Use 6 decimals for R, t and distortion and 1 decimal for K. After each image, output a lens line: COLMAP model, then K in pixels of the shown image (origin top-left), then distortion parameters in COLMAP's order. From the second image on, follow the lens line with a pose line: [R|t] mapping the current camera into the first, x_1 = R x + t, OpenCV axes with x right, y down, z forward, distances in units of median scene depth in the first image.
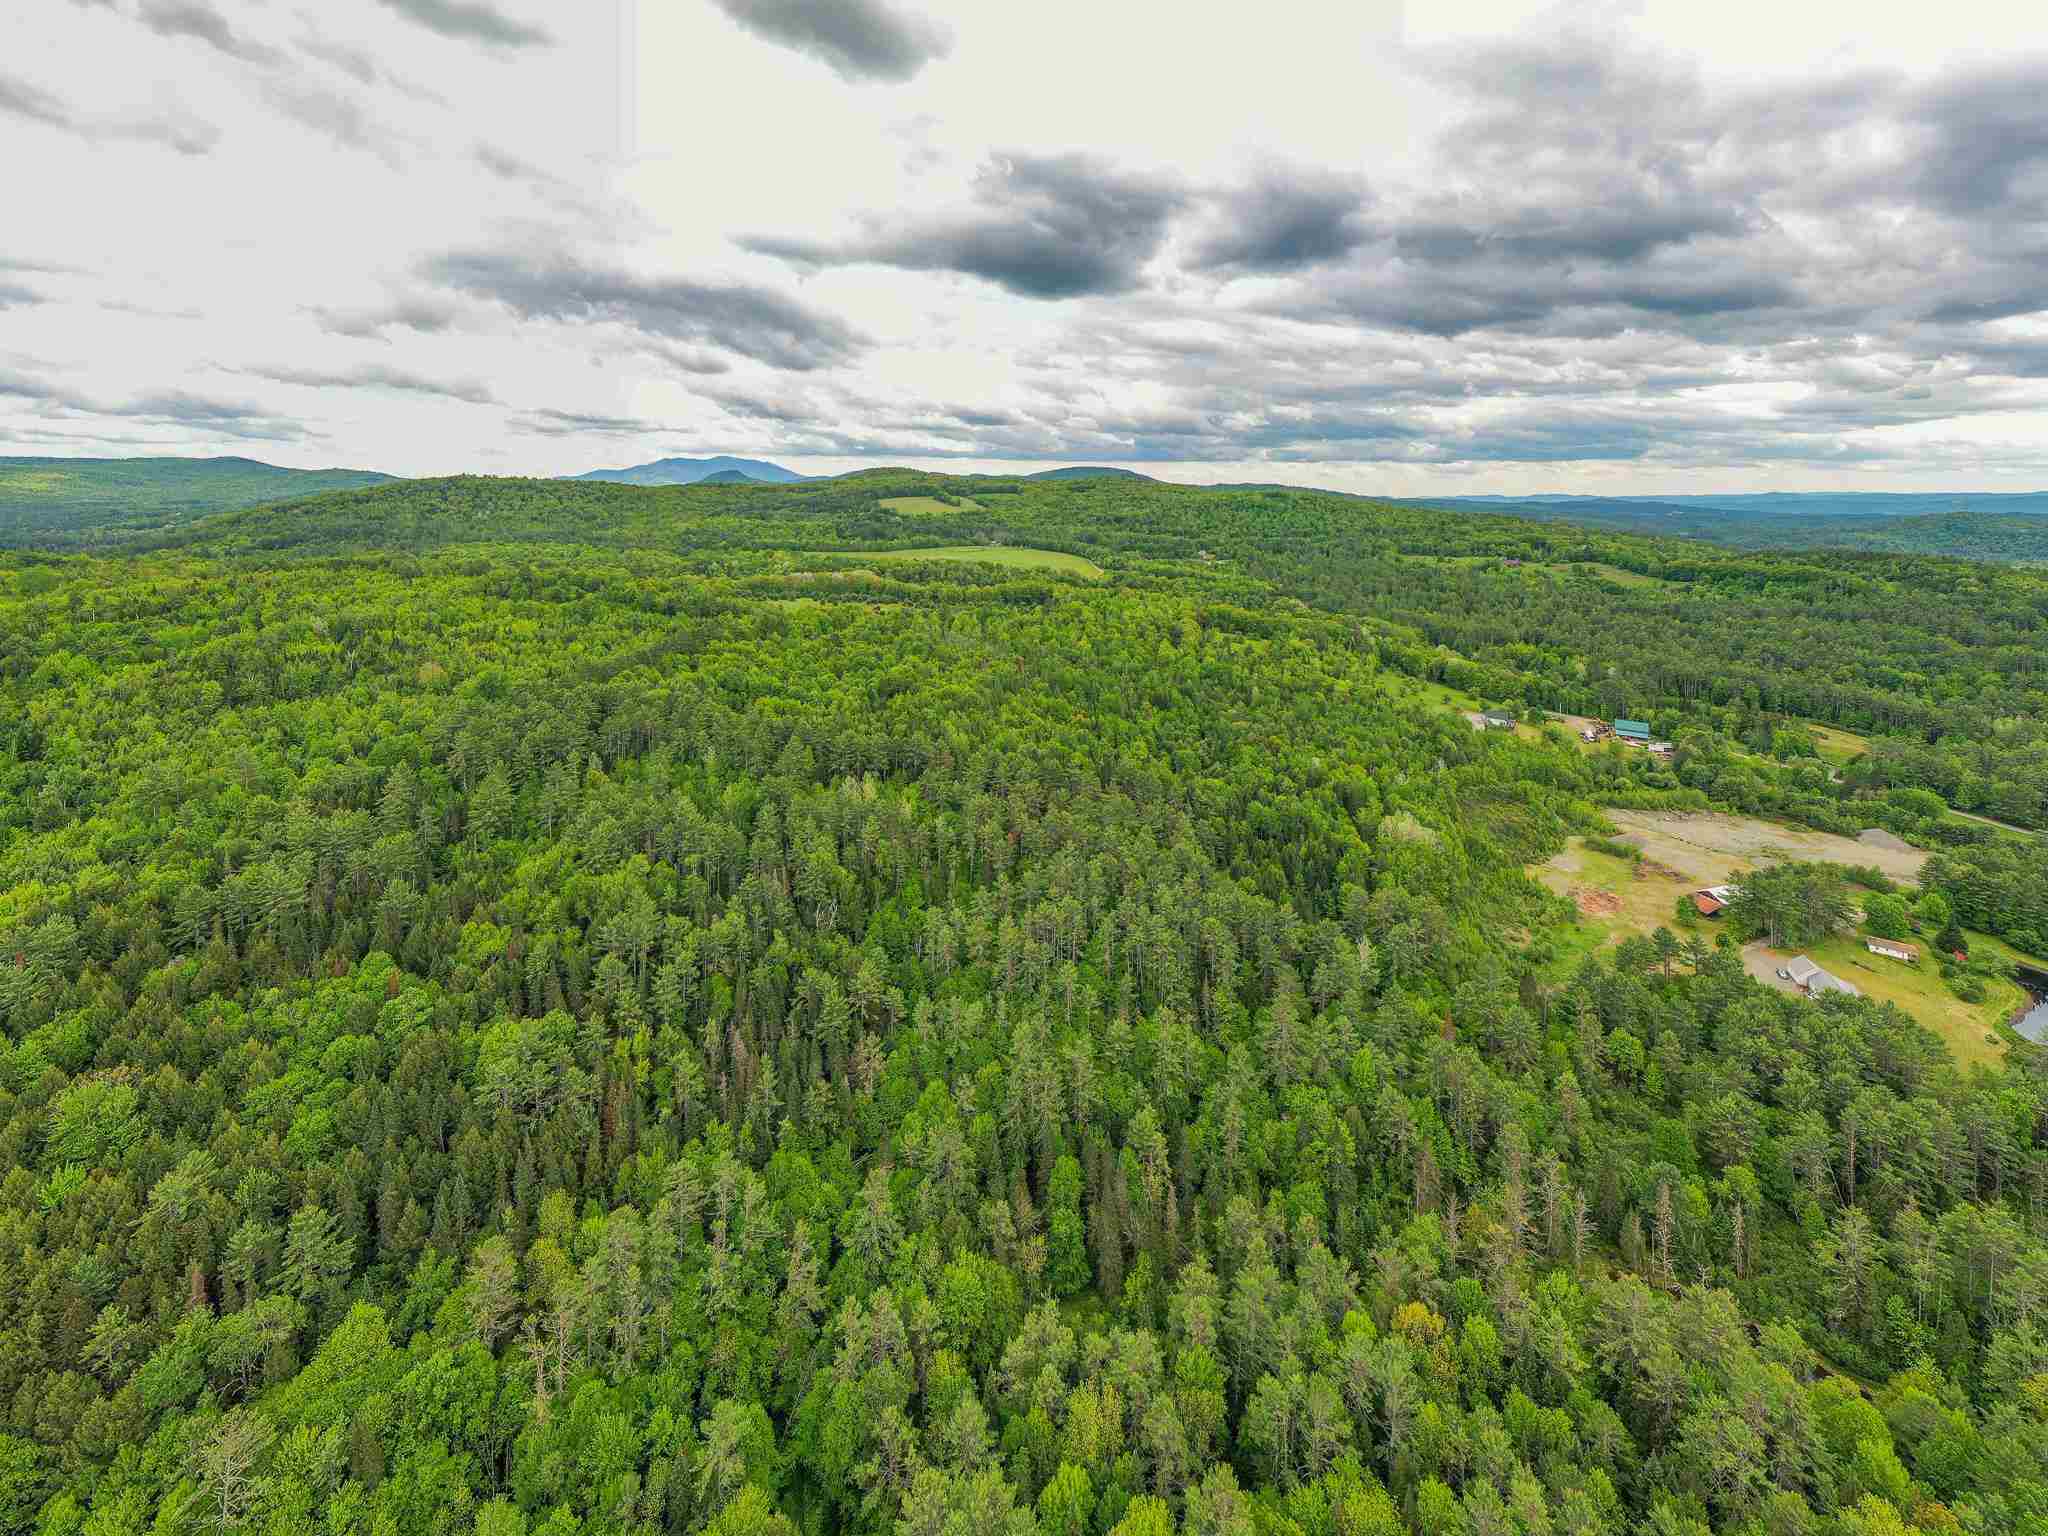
lens RADIAL K [[948.2, 0, 1025.4], [0, 948.2, 704.1], [0, 0, 1]] dist [-0.000943, -0.000089]
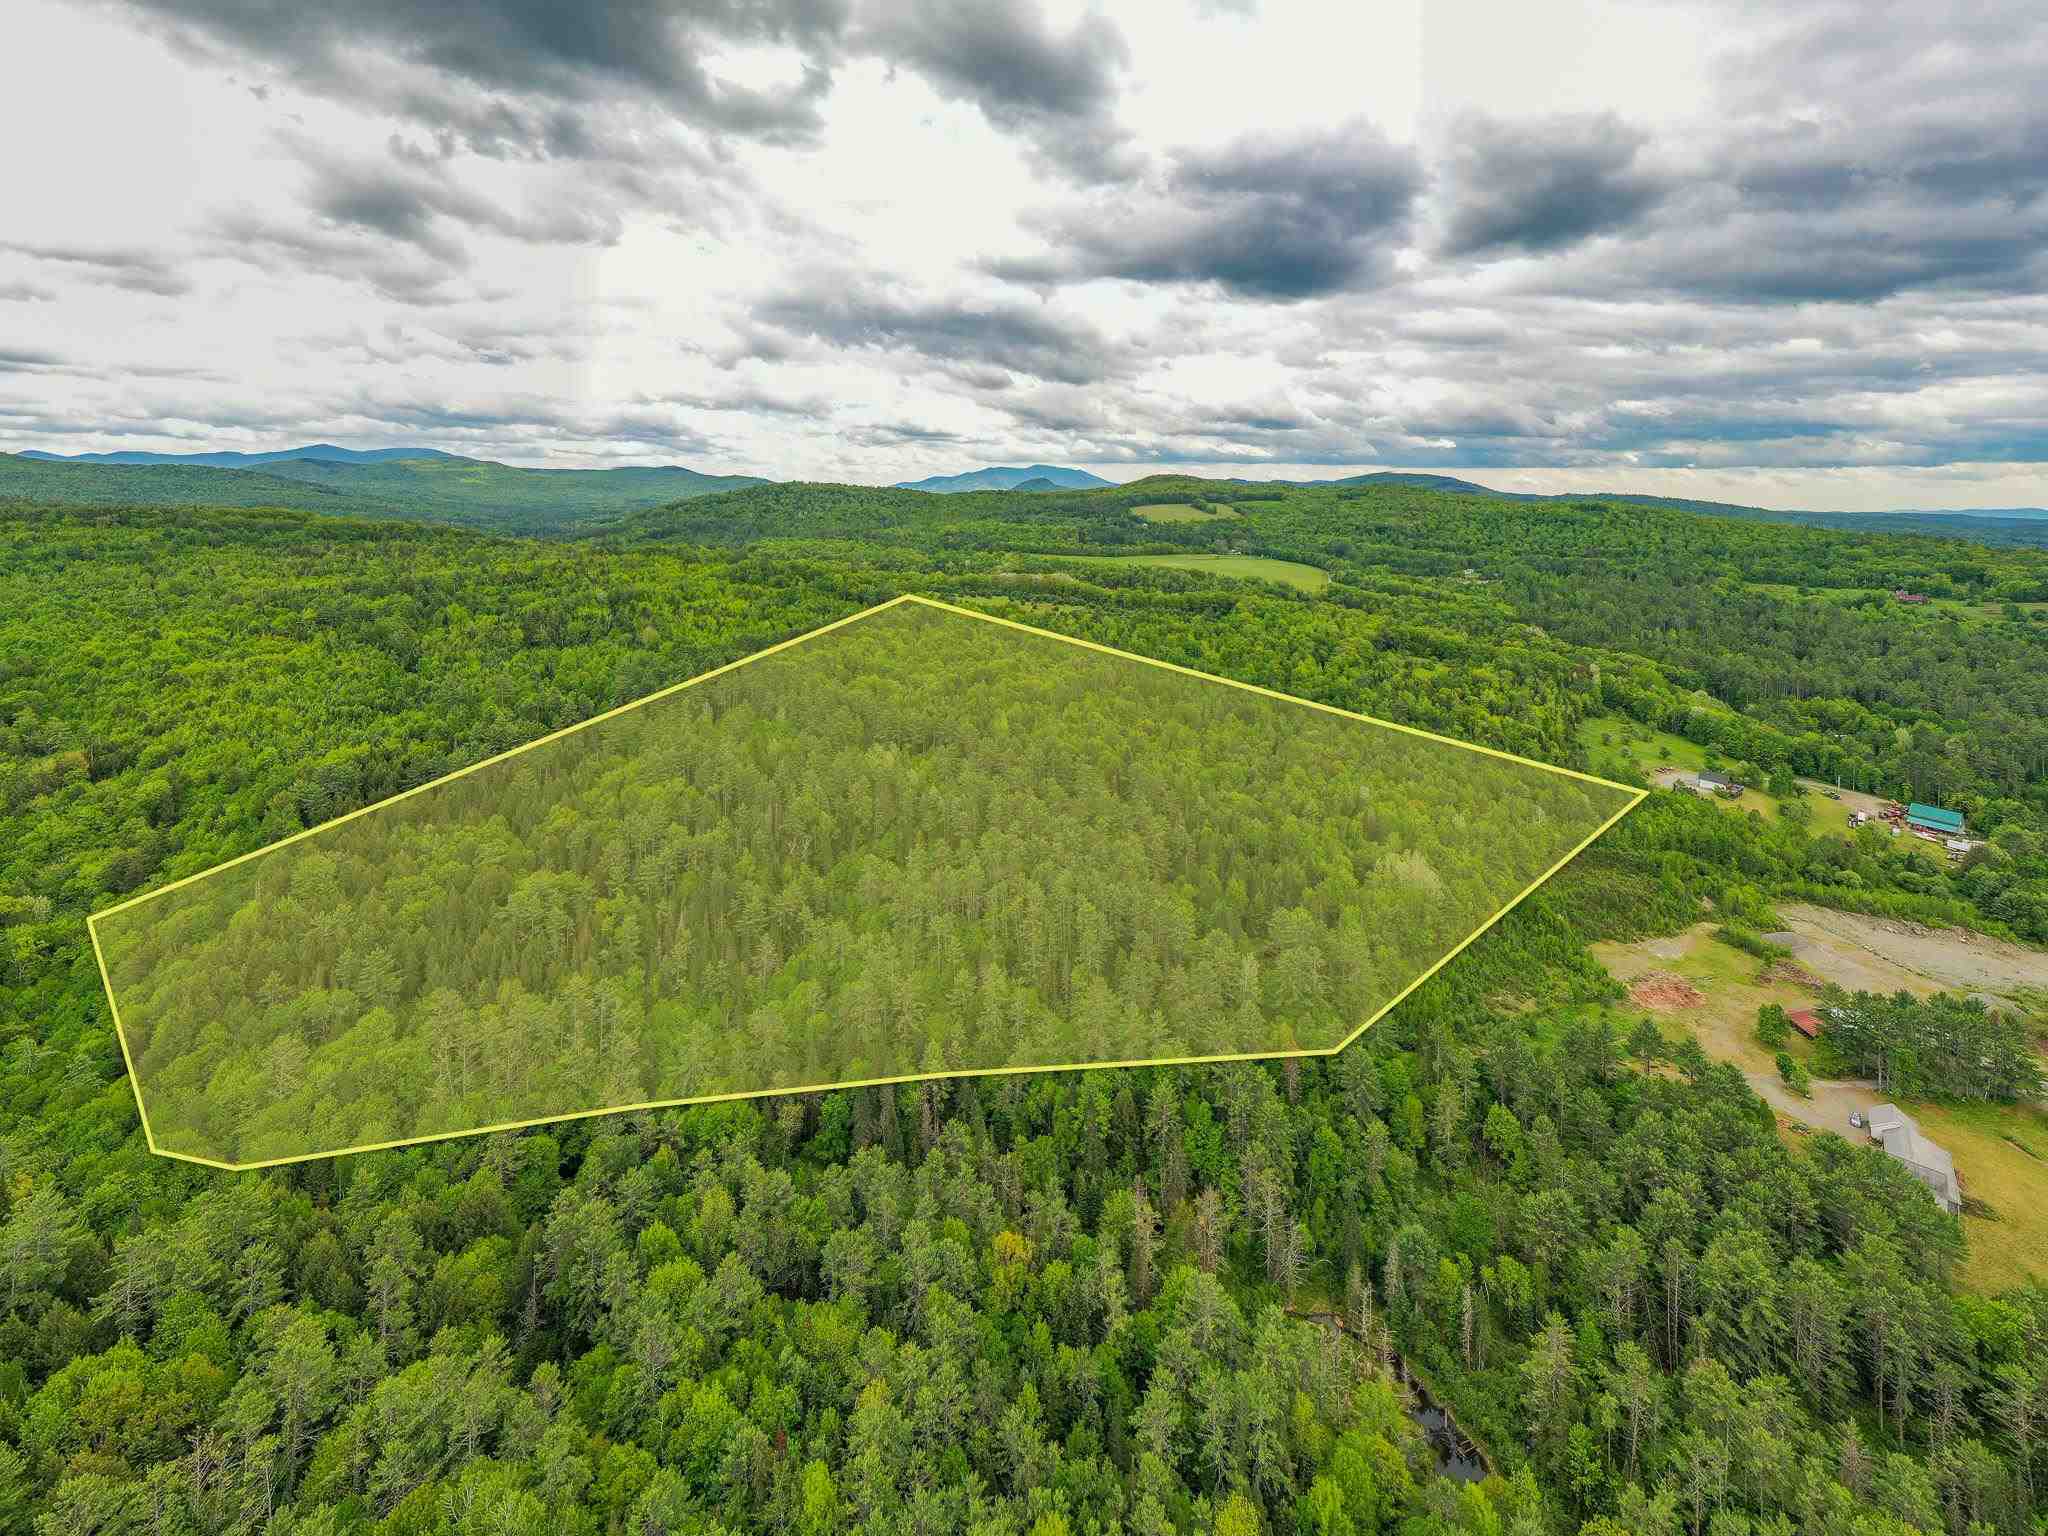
lens RADIAL K [[945.7, 0, 1024.0], [0, 945.7, 768.0], [0, 0, 1]] dist [-0.000231, 0.000162]
pose [[0.909526, 0.122307, -0.397244, 0.197855], [-0.098265, 0.991906, 0.080412, -0.002805], [0.403863, -0.034102, 0.914183, -0.006142]]
